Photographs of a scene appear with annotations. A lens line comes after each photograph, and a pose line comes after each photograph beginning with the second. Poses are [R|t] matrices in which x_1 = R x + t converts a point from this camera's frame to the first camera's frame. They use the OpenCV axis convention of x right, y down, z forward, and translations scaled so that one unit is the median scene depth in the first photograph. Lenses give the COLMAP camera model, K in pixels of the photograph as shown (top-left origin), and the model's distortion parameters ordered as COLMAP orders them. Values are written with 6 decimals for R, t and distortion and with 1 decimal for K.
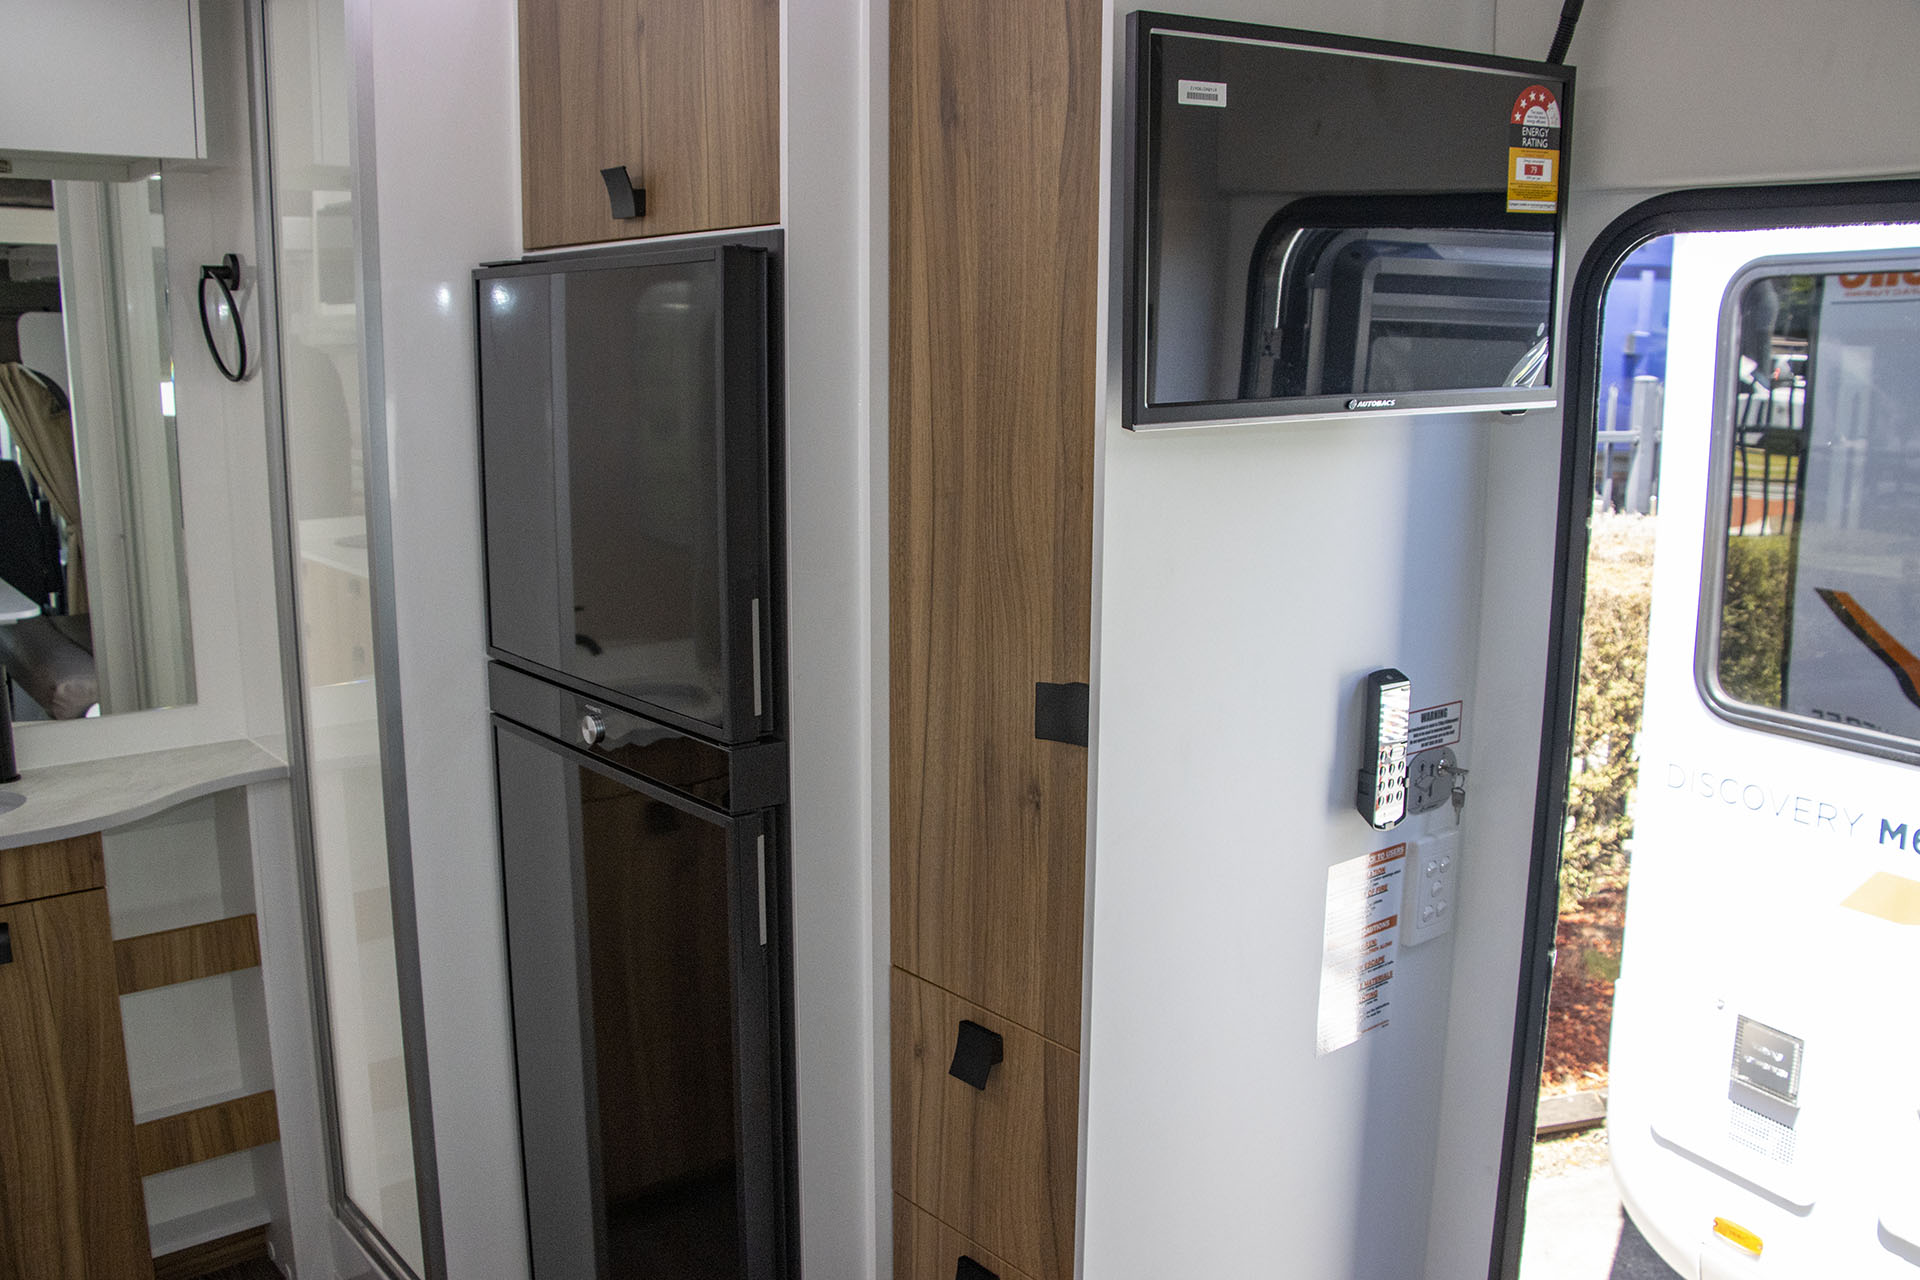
lens RADIAL K [[1626.1, 0, 953.0], [0, 1626.1, 650.2], [0, 0, 1]] dist [-0.175301, 0.128639]
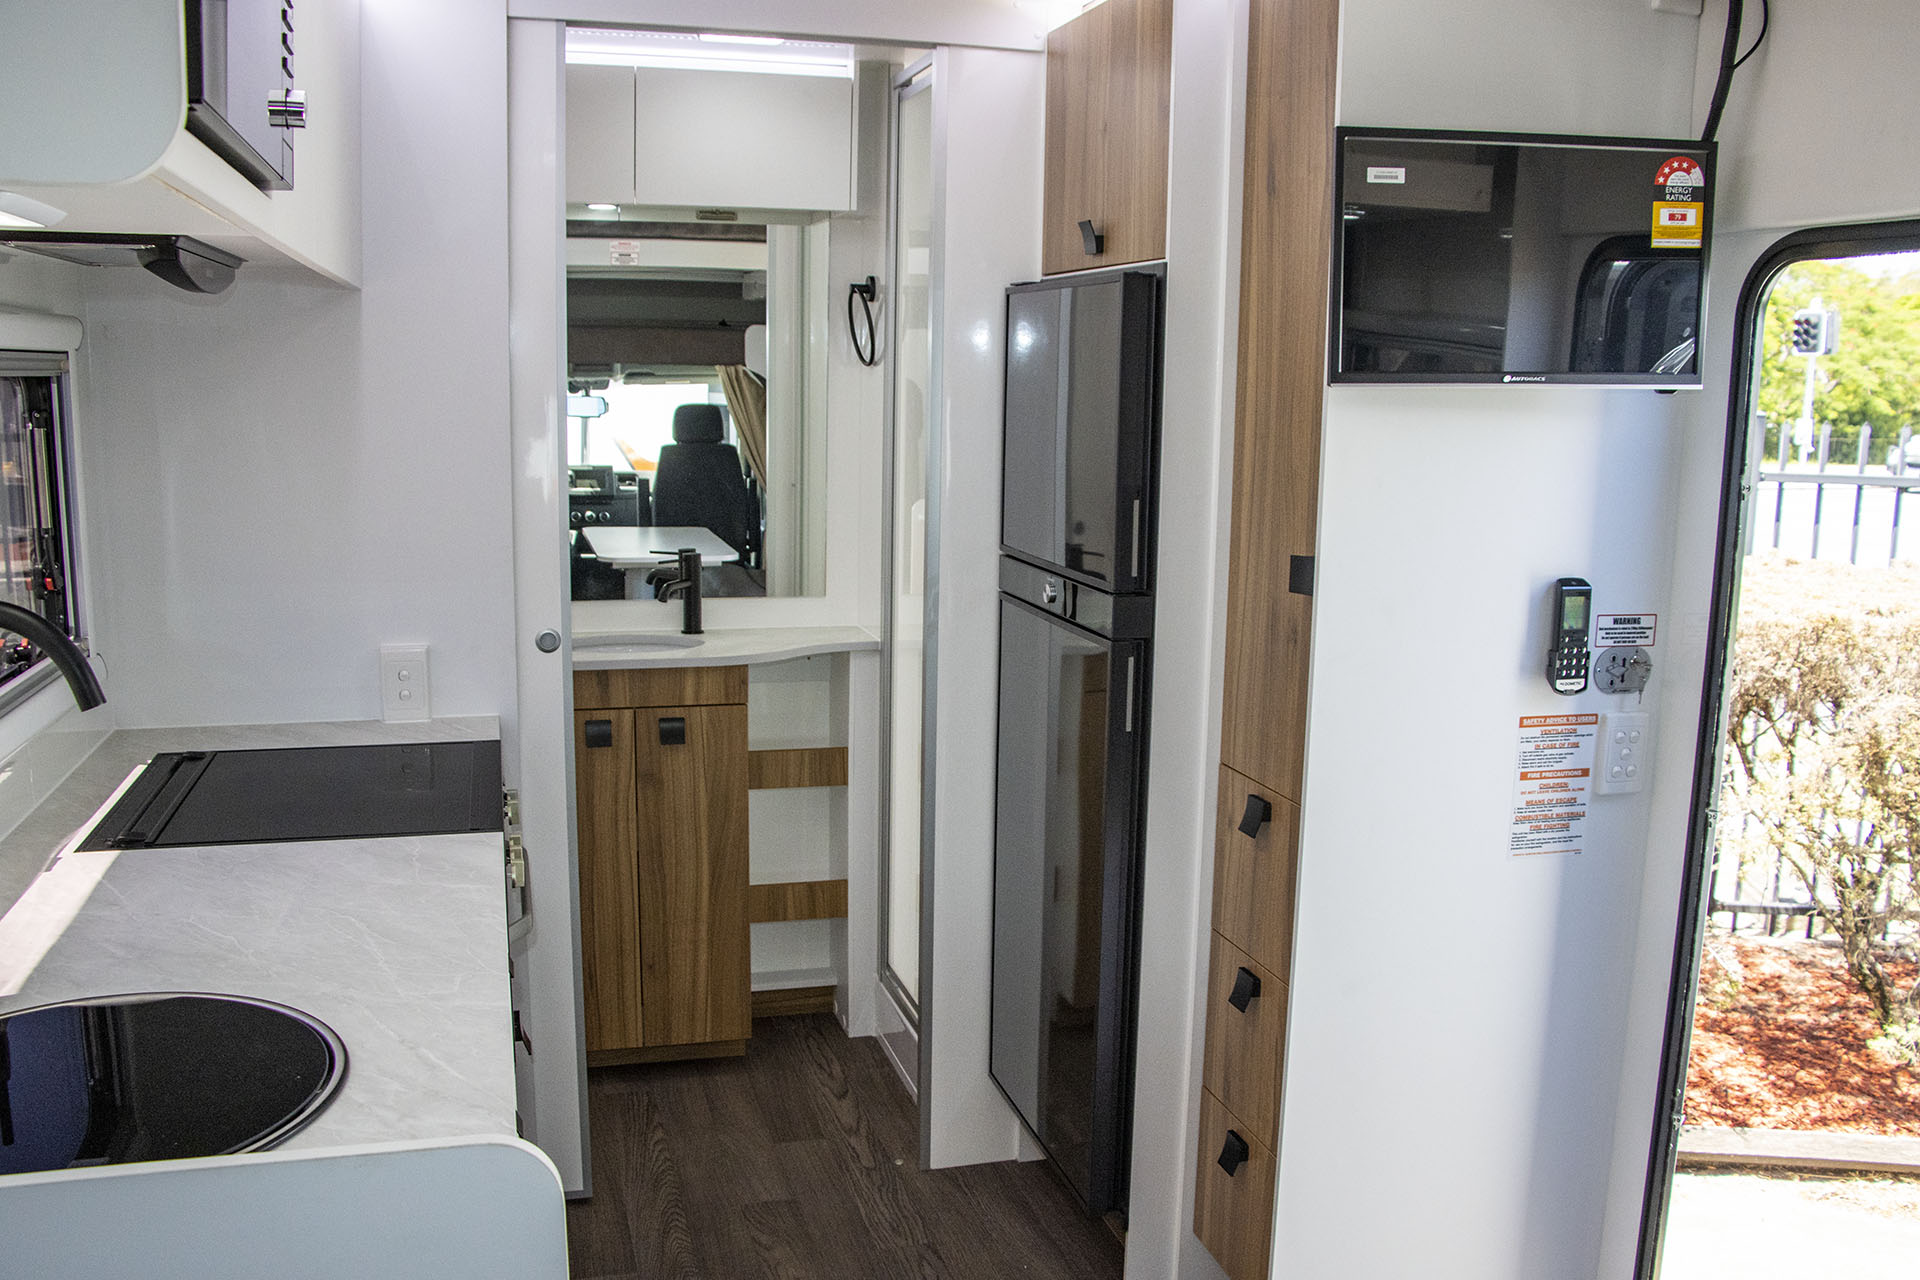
lens RADIAL K [[1626.1, 0, 963.3], [0, 1626.1, 645.0], [0, 0, 1]] dist [-0.175301, 0.128639]
pose [[0.917348, 0.079691, -0.390029, 0.290755], [-0.089568, 0.995955, -0.007169, 0.112941], [0.387880, 0.041511, 0.920775, -0.410677]]
